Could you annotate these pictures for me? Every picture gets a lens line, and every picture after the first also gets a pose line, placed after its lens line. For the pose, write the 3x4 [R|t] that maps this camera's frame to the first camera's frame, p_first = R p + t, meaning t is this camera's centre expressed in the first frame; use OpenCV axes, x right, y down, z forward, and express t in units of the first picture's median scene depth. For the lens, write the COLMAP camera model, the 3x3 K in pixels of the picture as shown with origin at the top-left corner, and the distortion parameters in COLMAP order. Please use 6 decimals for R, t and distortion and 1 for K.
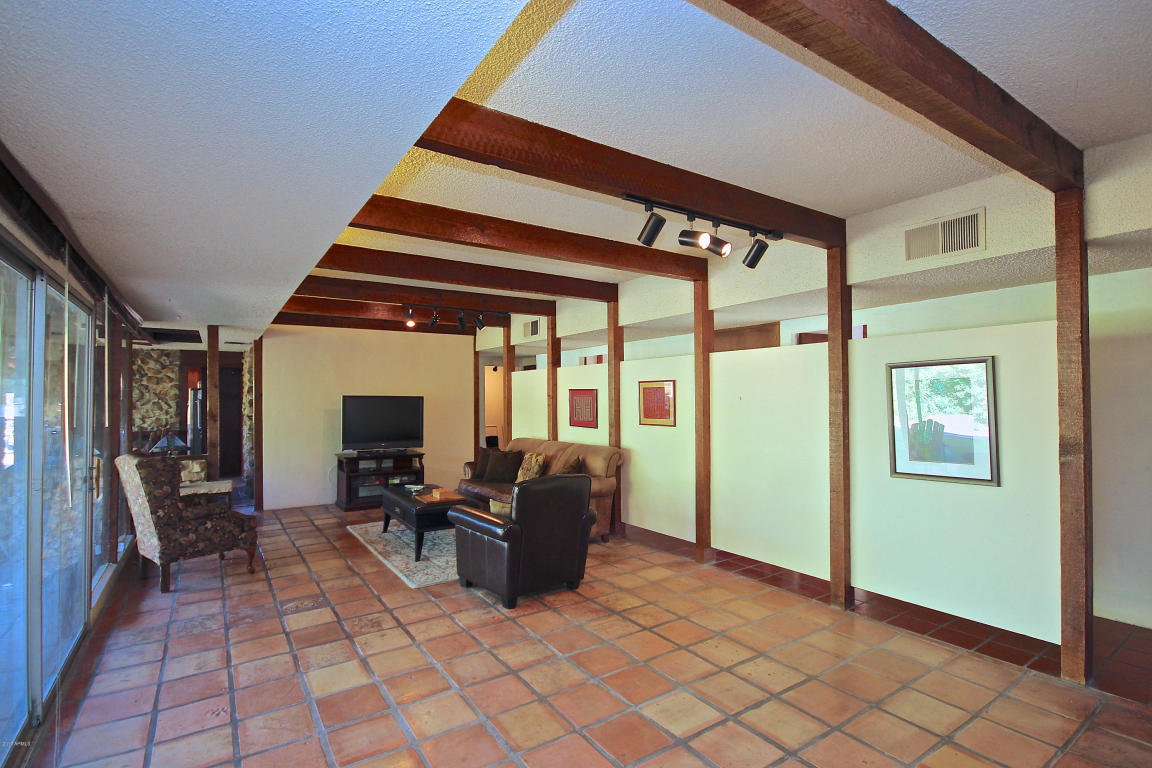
lens RADIAL K [[548.1, 0, 576.1], [0, 548.1, 401.1], [0, 0, 1]] dist [-0.002491, -0.000198]
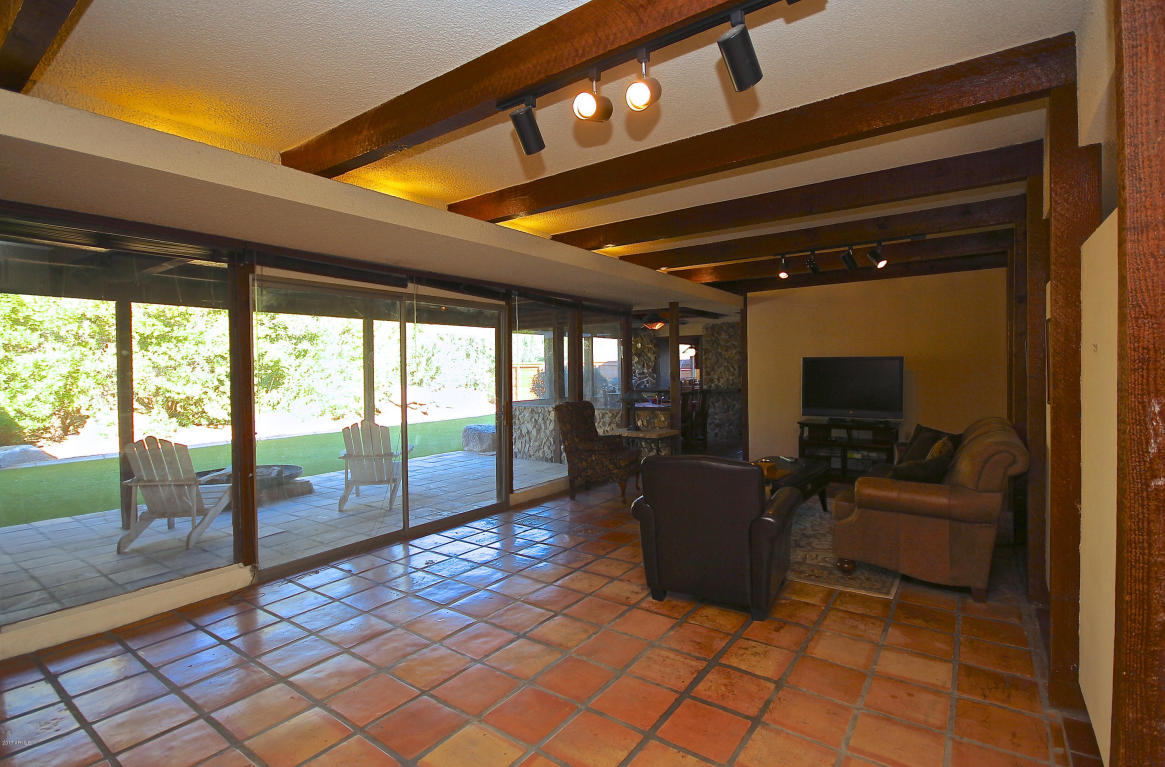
lens RADIAL K [[549.5, 0, 582.5], [0, 549.5, 383.5], [0, 0, 1]] dist [0.001912, 0.000304]
pose [[0.347162, 0.024156, -0.937494, 0.583988], [0.008626, 0.999544, 0.028950, 0.006832], [0.937765, -0.018137, 0.346796, 0.529455]]
